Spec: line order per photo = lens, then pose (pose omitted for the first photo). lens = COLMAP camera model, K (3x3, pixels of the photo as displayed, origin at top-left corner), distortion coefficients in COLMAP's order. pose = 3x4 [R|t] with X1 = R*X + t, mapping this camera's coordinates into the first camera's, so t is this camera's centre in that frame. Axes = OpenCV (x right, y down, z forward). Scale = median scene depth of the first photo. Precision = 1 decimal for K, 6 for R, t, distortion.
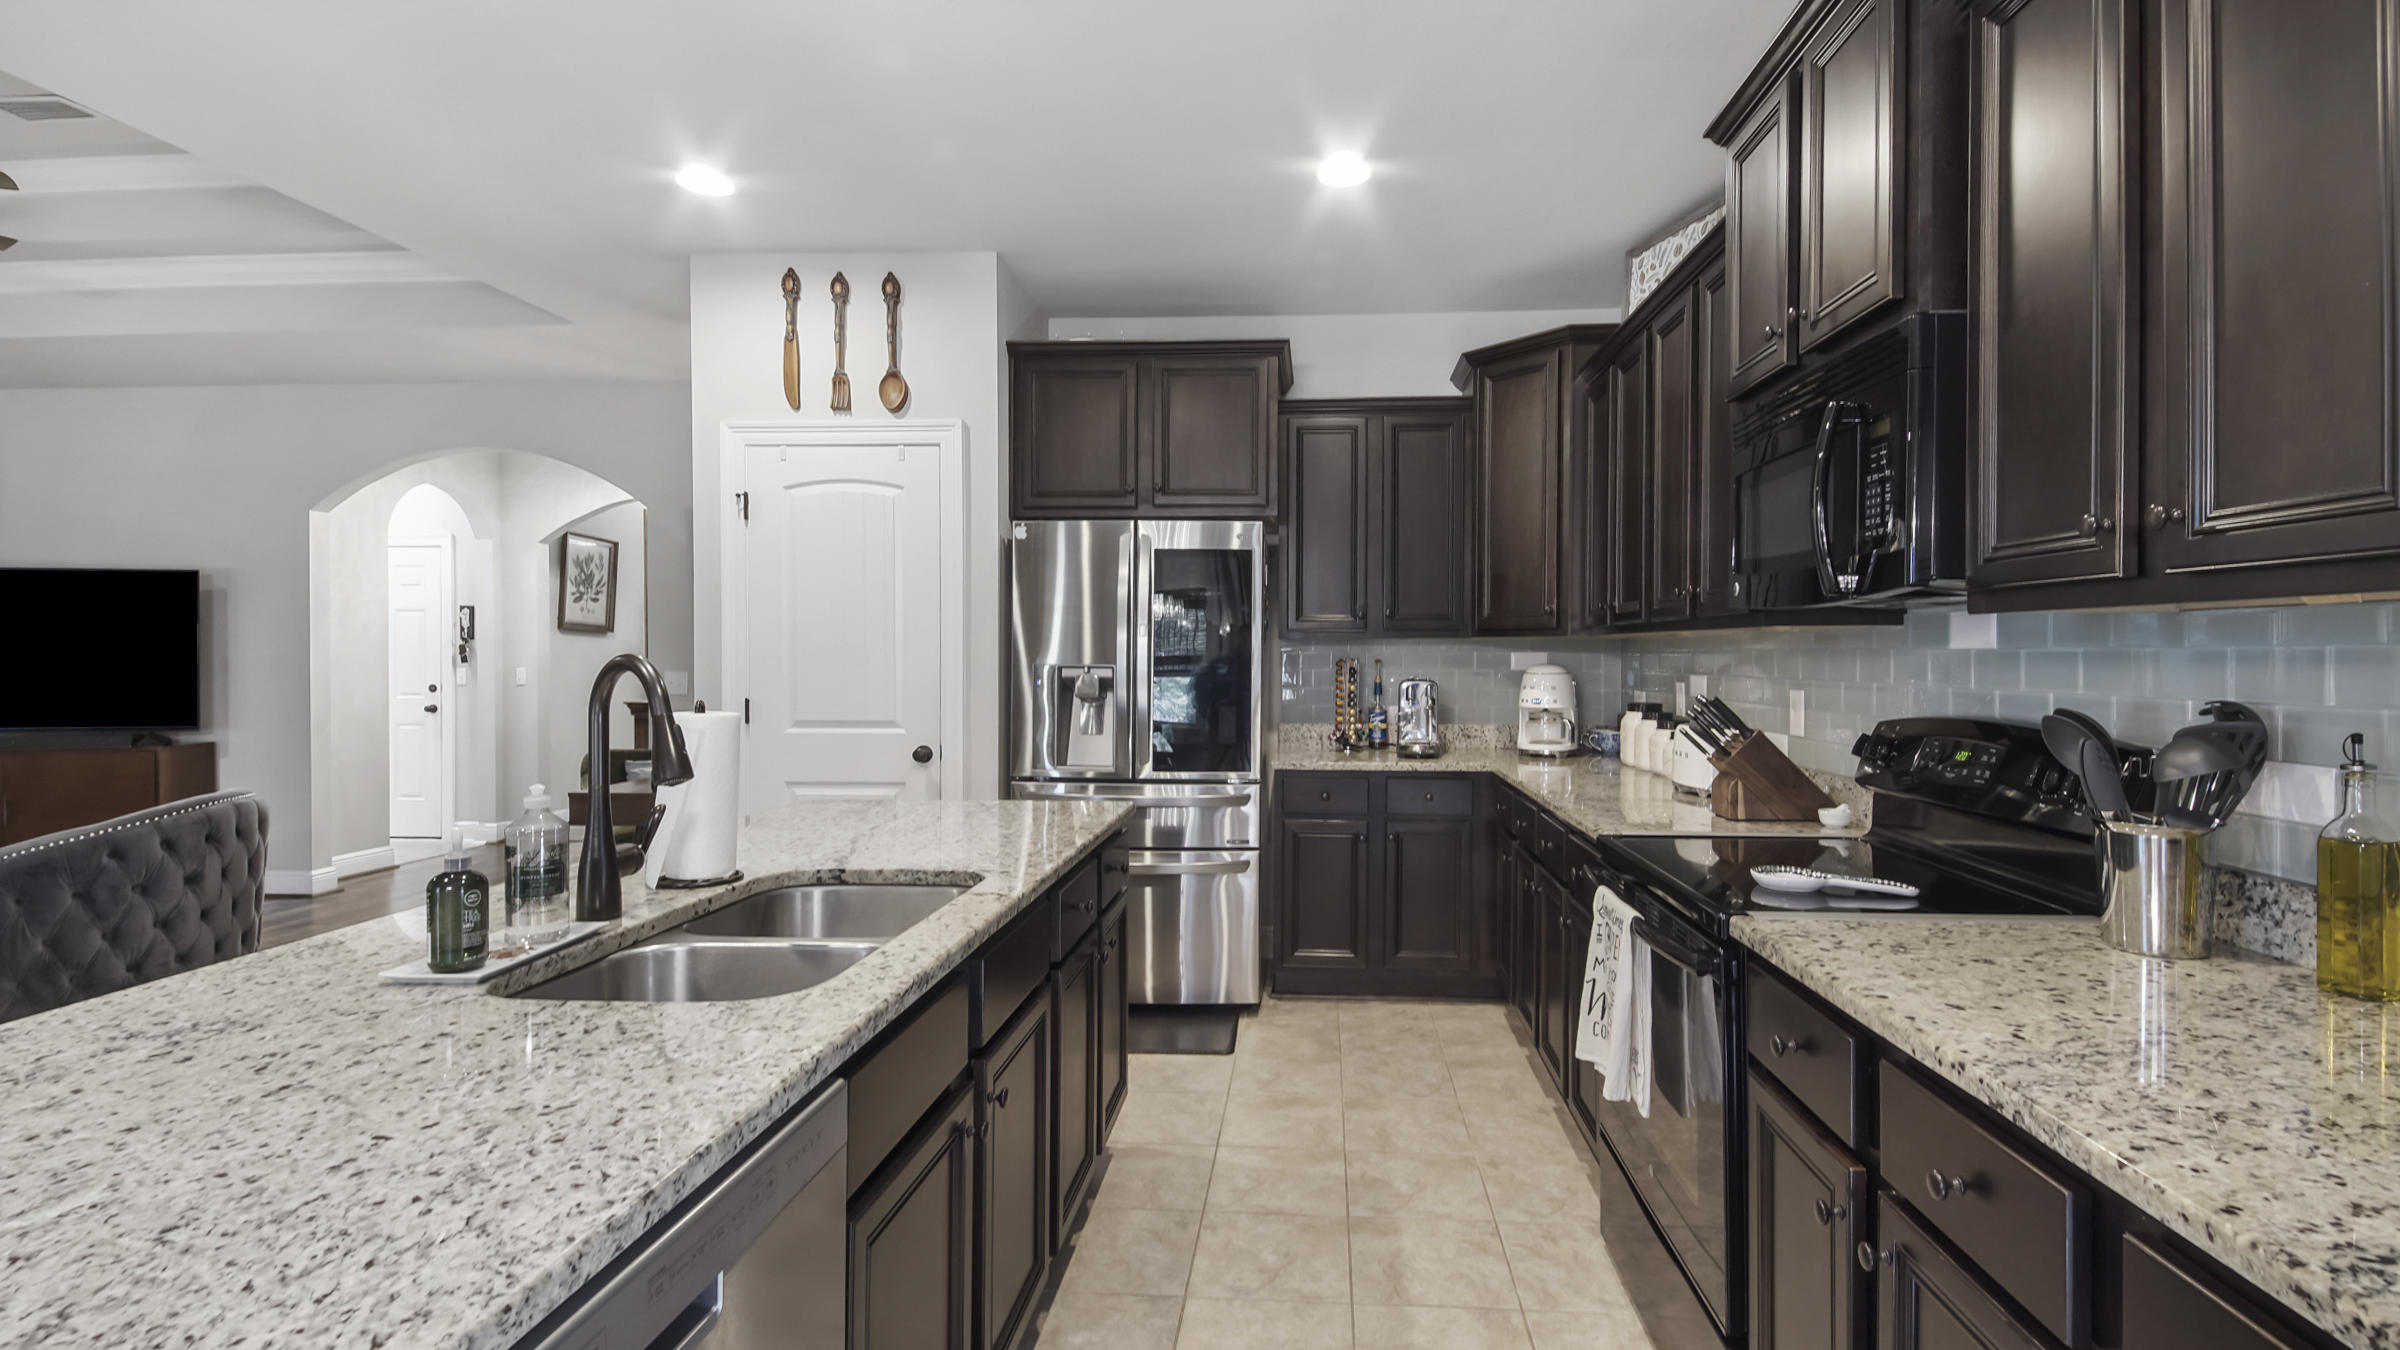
lens RADIAL K [[1118.7, 0, 1212.5], [0, 1118.7, 685.6], [0, 0, 1]] dist [0.031492, -0.014300]
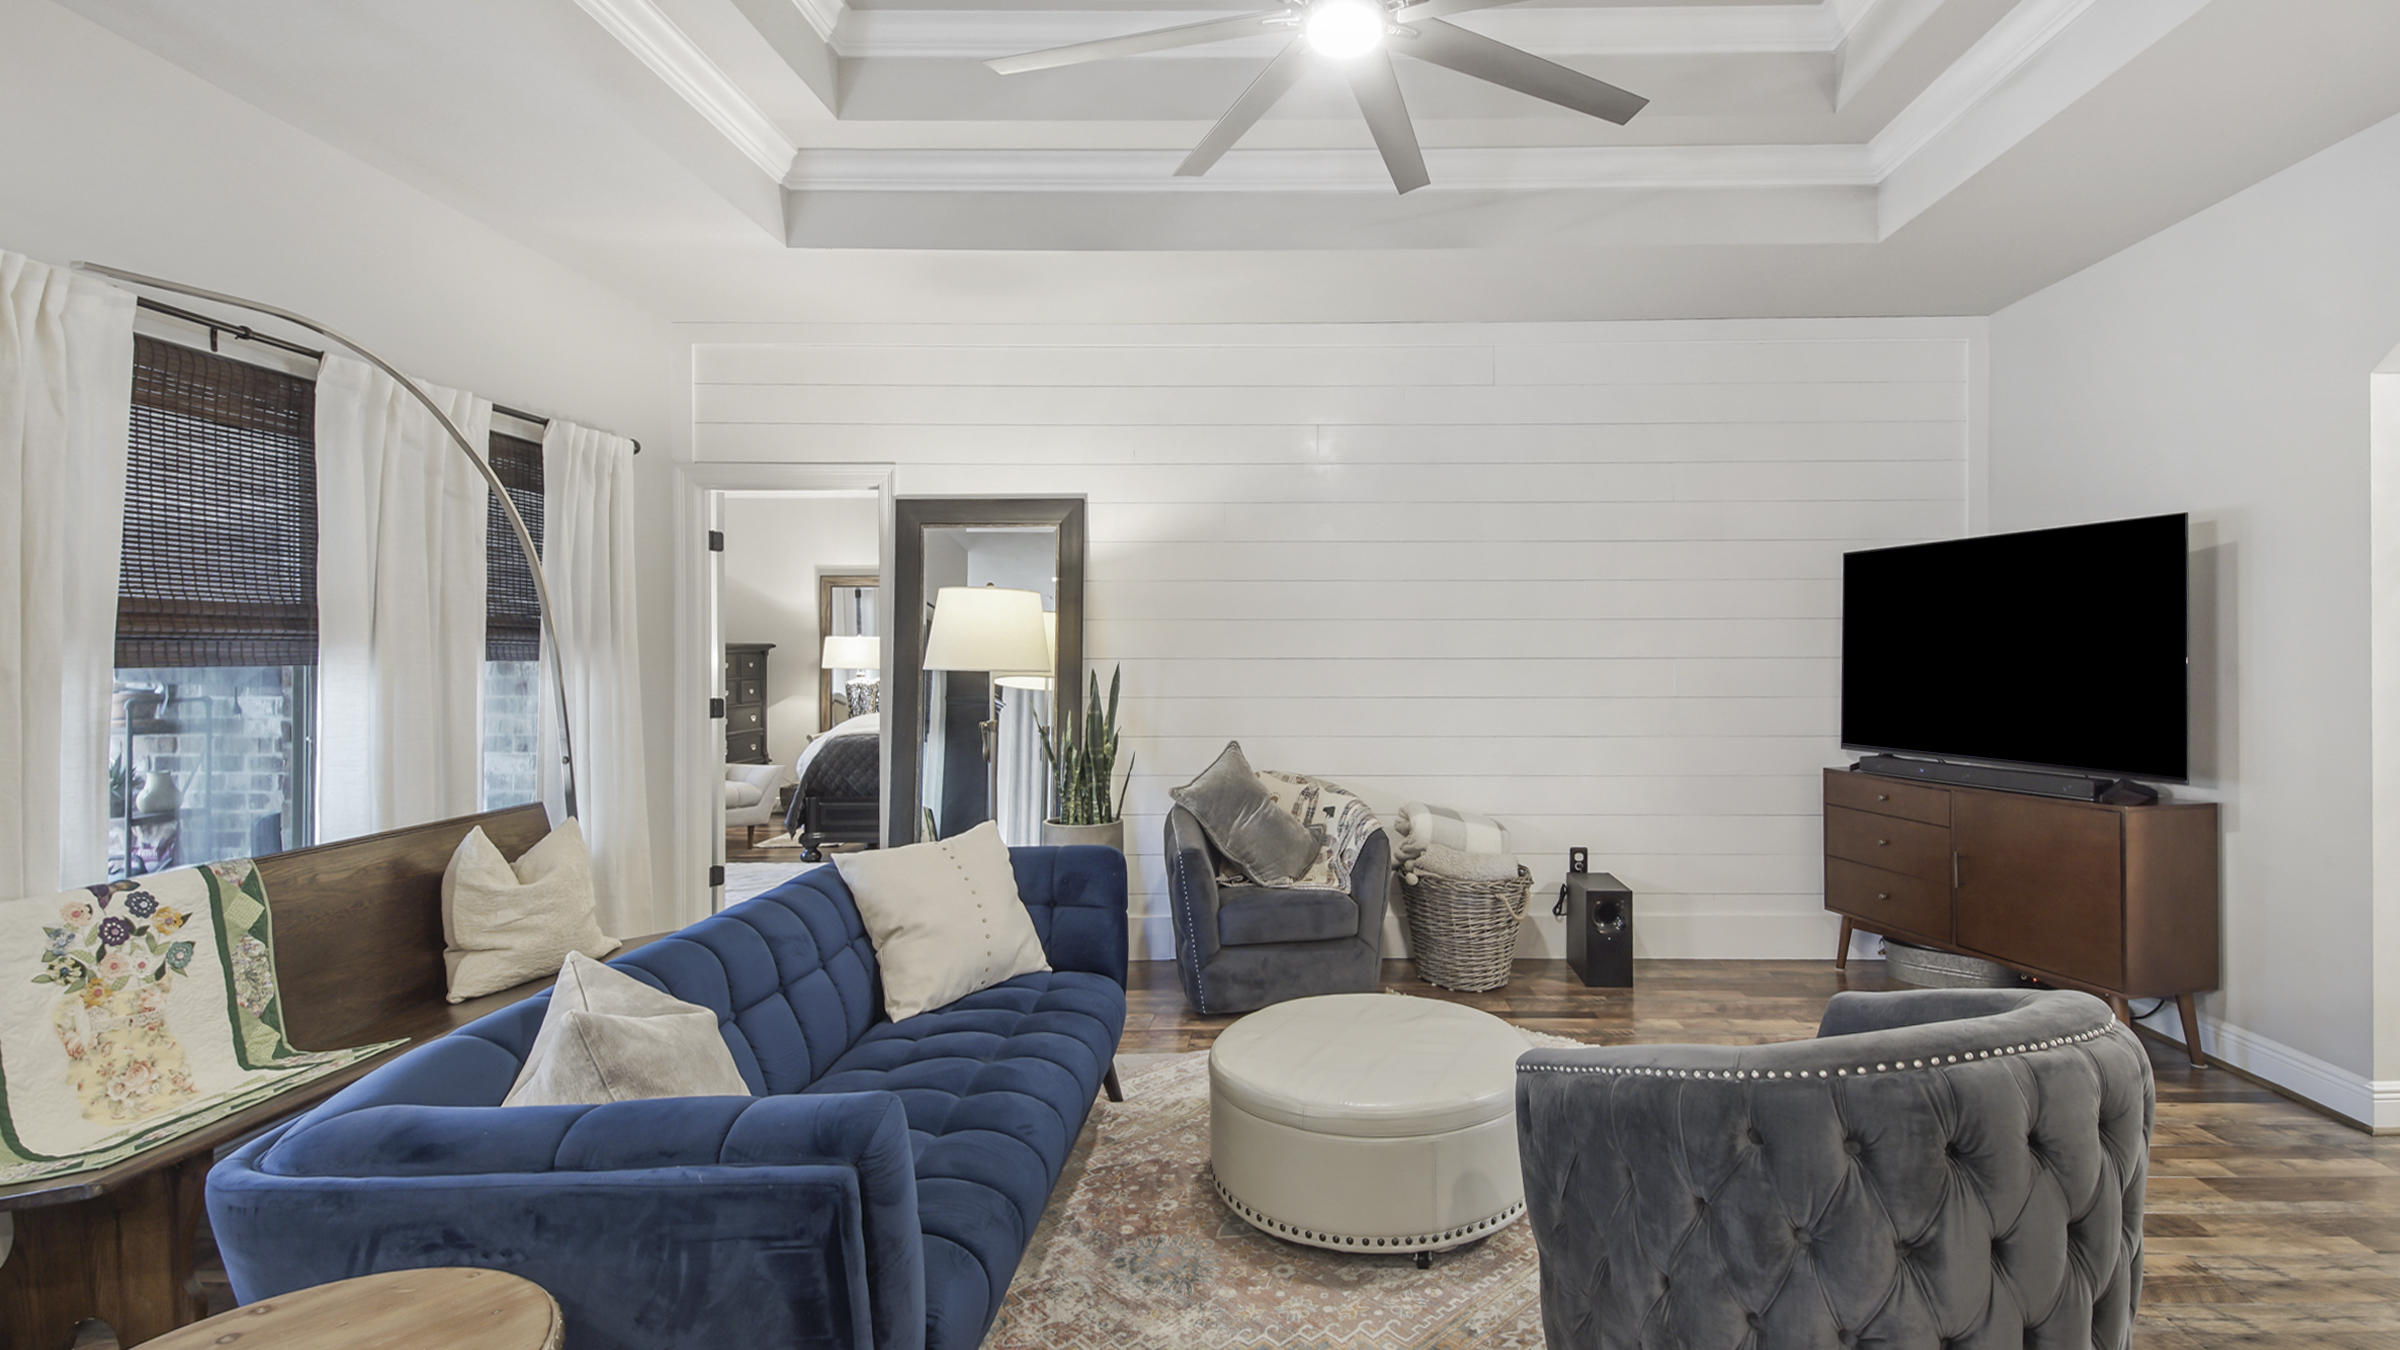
lens RADIAL K [[1305.5, 0, 1200.4], [0, 1305.5, 675.5], [0, 0, 1]] dist [-0.020320, -0.001235]
pose [[0.121494, -0.013368, -0.992502, -0.294978], [-0.000561, 0.999908, -0.013537, -0.007447], [0.992592, 0.002202, 0.121476, 0.418997]]
